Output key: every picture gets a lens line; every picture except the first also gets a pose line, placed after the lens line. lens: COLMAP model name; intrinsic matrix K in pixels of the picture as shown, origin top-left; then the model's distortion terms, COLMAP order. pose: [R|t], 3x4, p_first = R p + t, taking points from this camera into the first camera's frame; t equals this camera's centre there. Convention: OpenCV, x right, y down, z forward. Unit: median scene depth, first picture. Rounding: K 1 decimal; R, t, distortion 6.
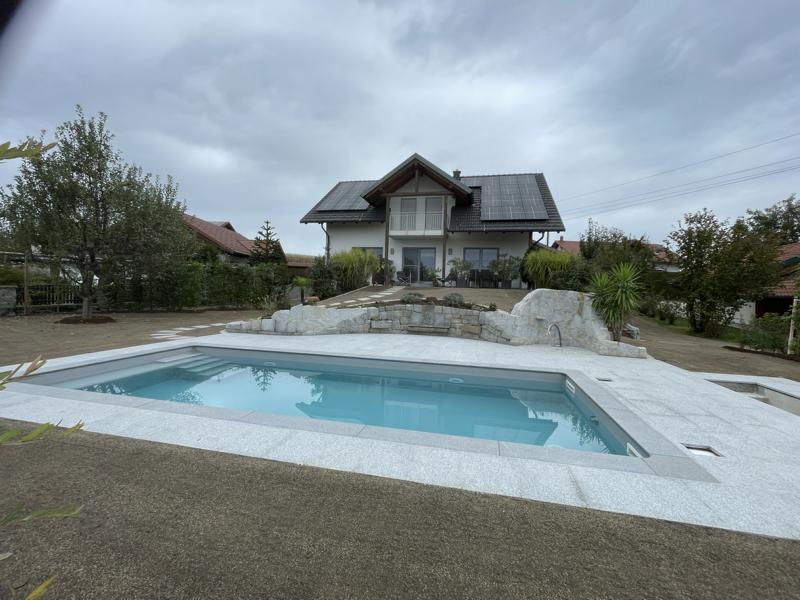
lens RADIAL K [[363.2, 0, 394.3], [0, 363.2, 302.3], [0, 0, 1]] dist [-0.002444, -0.000016]
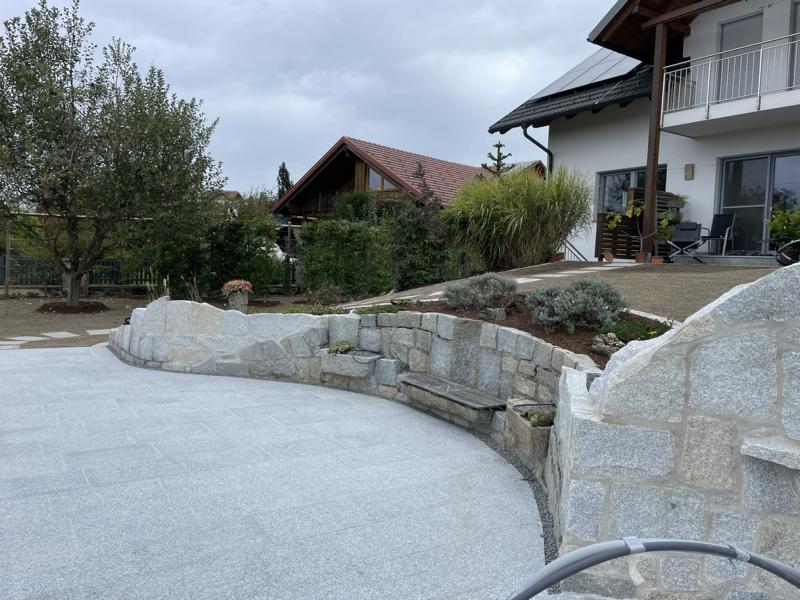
lens RADIAL K [[611.0, 0, 394.3], [0, 611.0, 283.6], [0, 0, 1]] dist [0.049434, -0.029492]
pose [[0.714774, 0.024586, -0.698924, 0.296337], [-0.041789, 0.999098, -0.007591, -0.010279], [0.698106, 0.034633, 0.715156, 0.449548]]
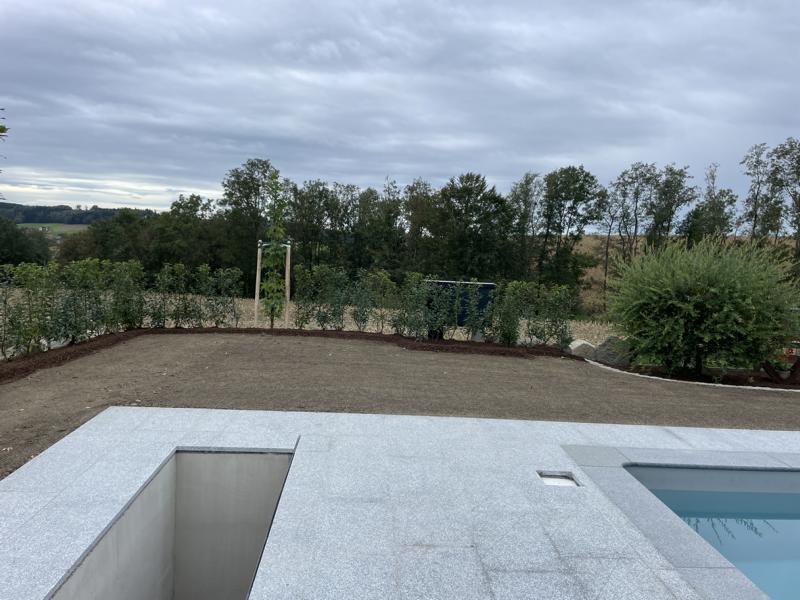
lens RADIAL K [[611.0, 0, 400.4], [0, 611.0, 299.9], [0, 0, 1]] dist [0.049434, -0.029492]
pose [[-0.954193, -0.053160, -0.294430, 1.408761], [-0.095424, 0.986768, 0.131087, -0.060854], [0.283565, 0.153178, -0.946640, 1.852061]]
